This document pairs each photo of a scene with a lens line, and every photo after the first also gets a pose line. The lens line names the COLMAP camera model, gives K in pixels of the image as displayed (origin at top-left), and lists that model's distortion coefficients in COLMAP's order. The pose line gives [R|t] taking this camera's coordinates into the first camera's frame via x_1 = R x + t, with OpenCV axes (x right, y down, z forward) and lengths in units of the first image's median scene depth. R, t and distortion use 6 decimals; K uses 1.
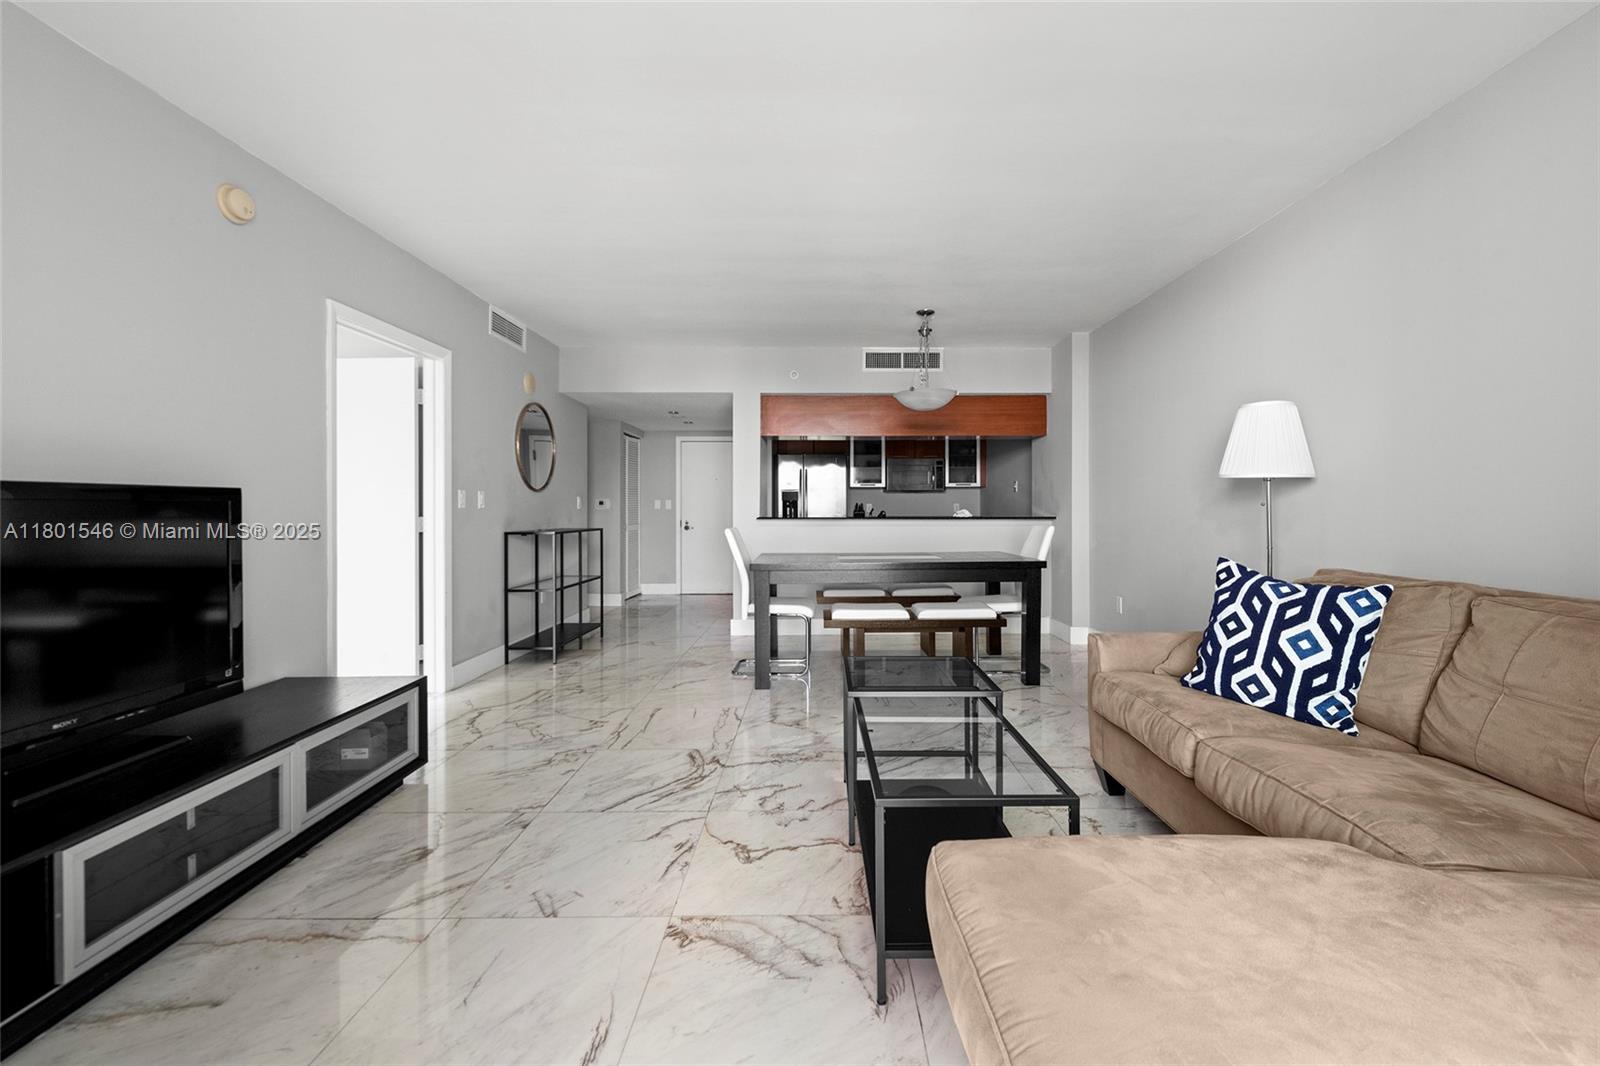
lens RADIAL K [[642.3, 0, 826.2], [0, 642.3, 519.9], [0, 0, 1]] dist [0.017991, -0.003784]
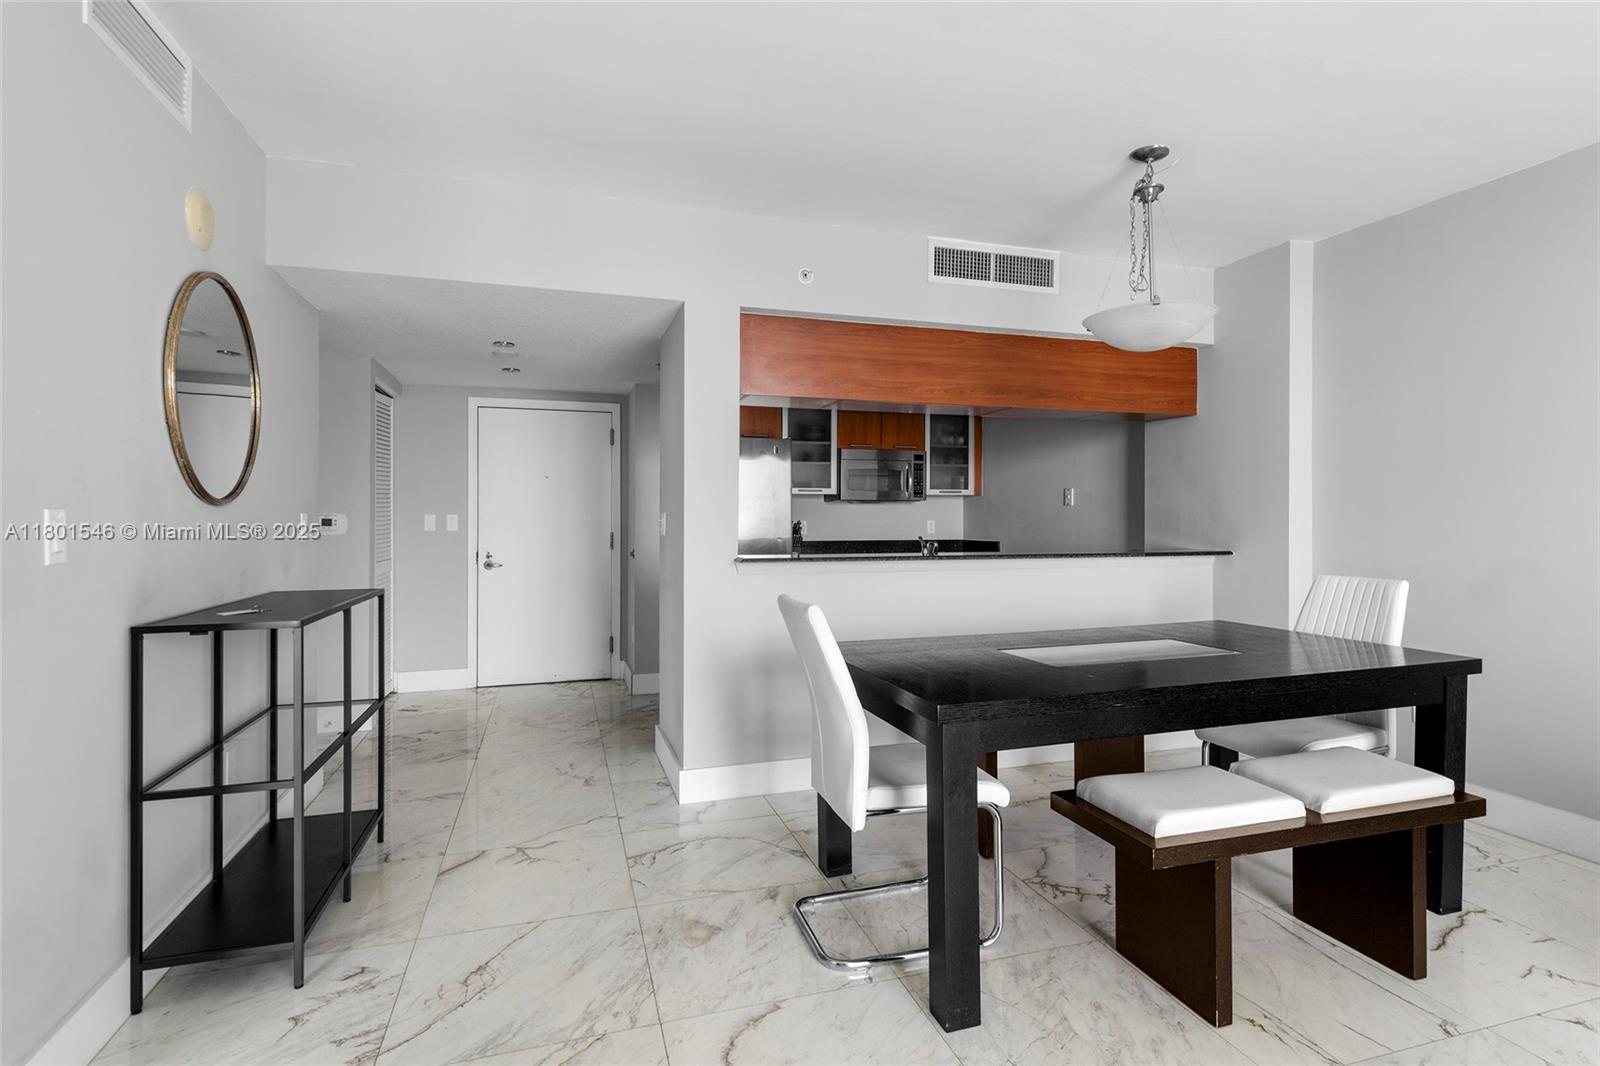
lens RADIAL K [[797.4, 0, 820.6], [0, 797.4, 520.3], [0, 0, 1]] dist [0.021026, -0.005496]
pose [[0.955270, -0.000472, 0.295736, -0.275087], [0.004331, 0.999914, -0.012395, -0.029967], [-0.295704, 0.013121, 0.955189, 0.482387]]
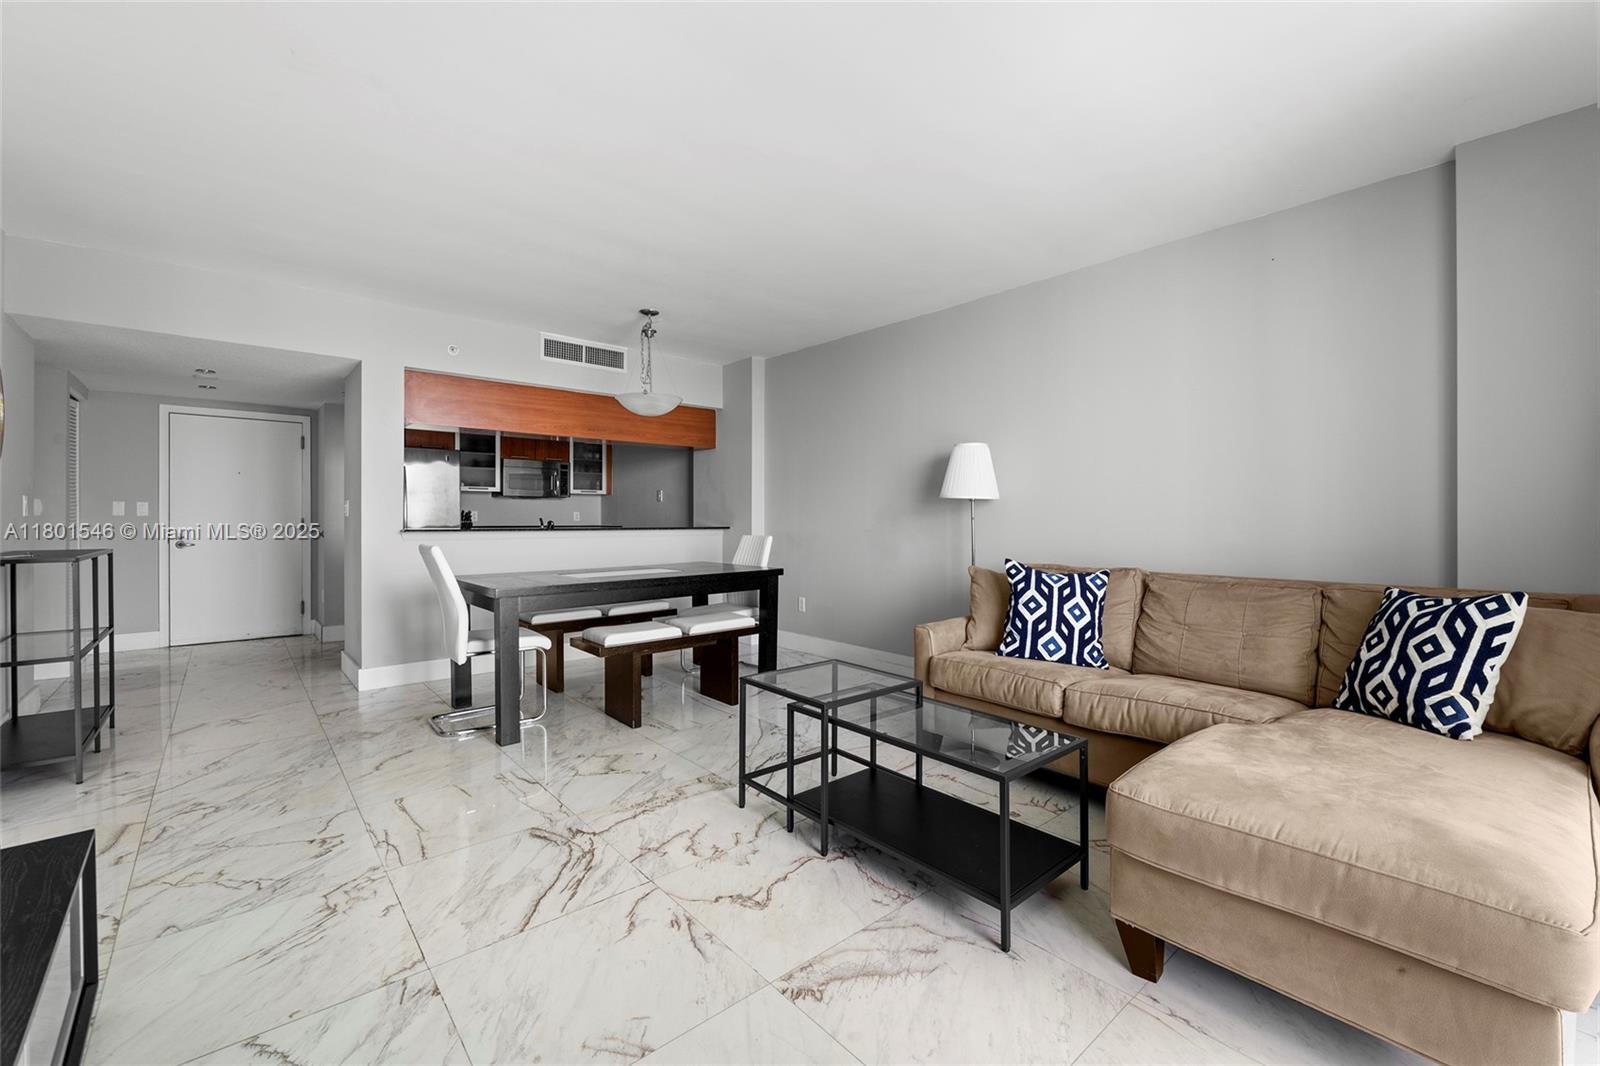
lens RADIAL K [[661.5, 0, 819.5], [0, 661.5, 529.7], [0, 0, 1]] dist [0.003093, -0.002442]
pose [[0.758745, -0.013943, 0.651239, -0.293445], [0.009912, 0.999902, 0.009859, -0.009502], [-0.651313, -0.001025, 0.758809, 0.097560]]
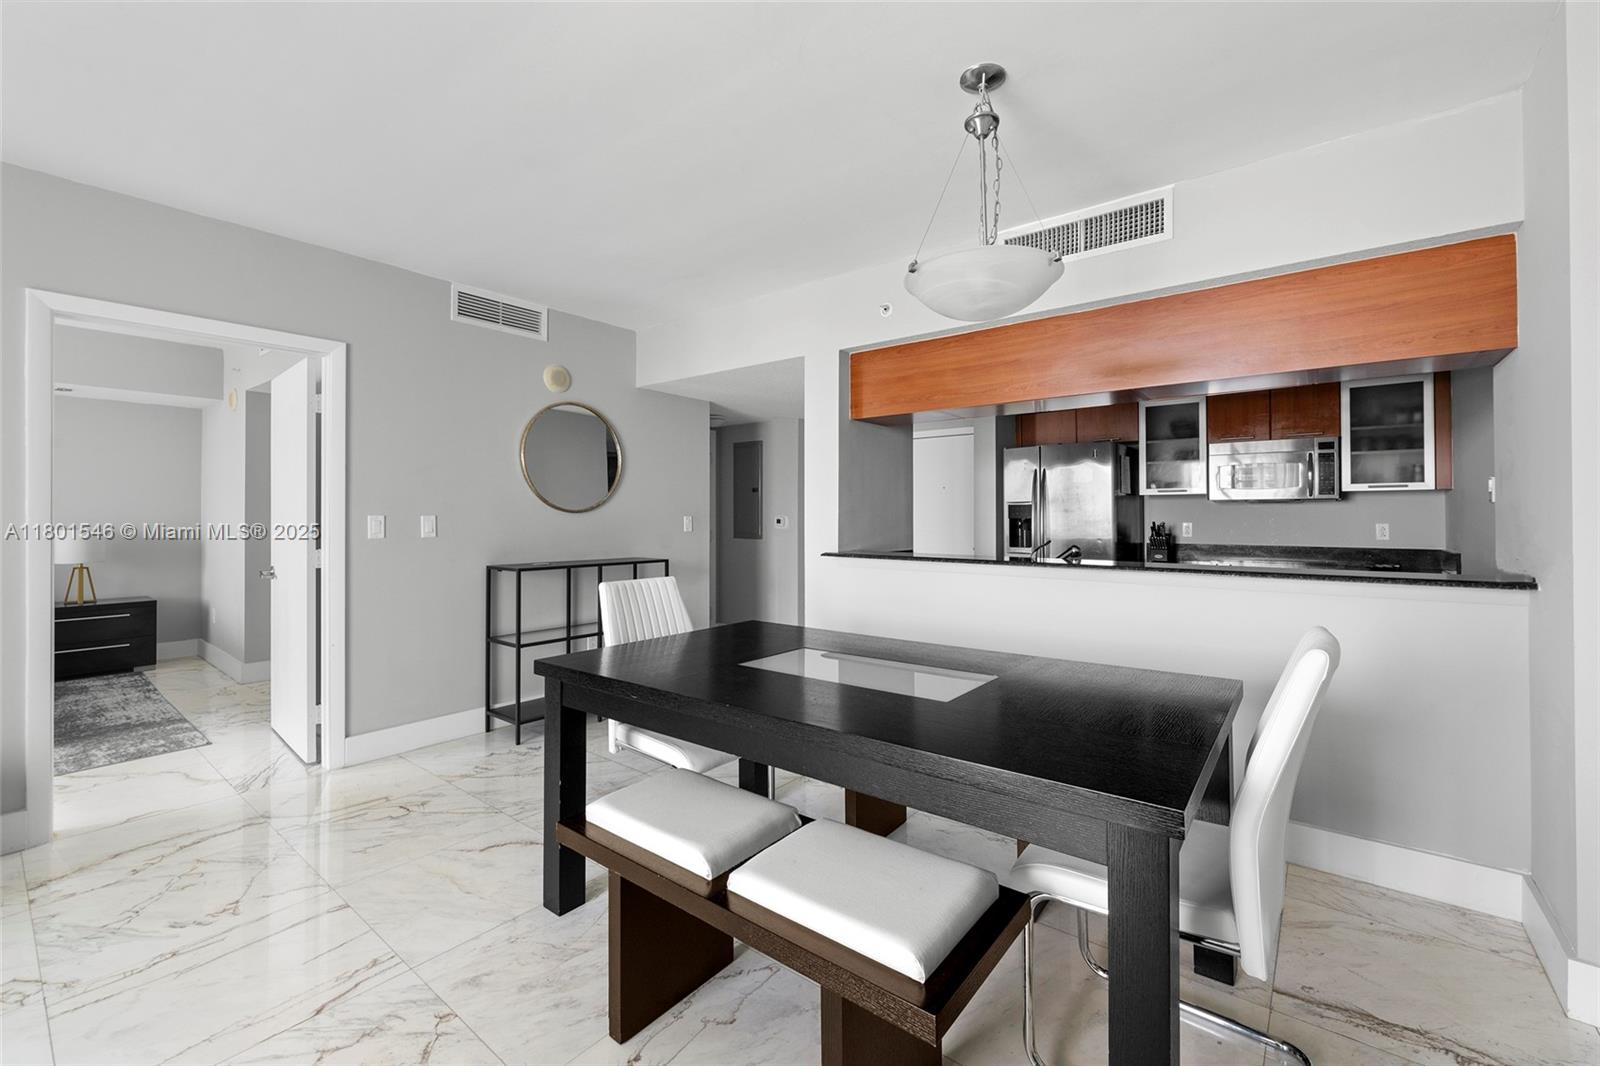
lens RADIAL K [[661.5, 0, 829.3], [0, 661.5, 511.8], [0, 0, 1]] dist [0.003093, -0.002442]
pose [[0.791344, -0.001912, -0.611368, 0.333464], [-0.012580, 0.999732, -0.019409, -0.036285], [0.611241, 0.023050, 0.791109, 0.607957]]
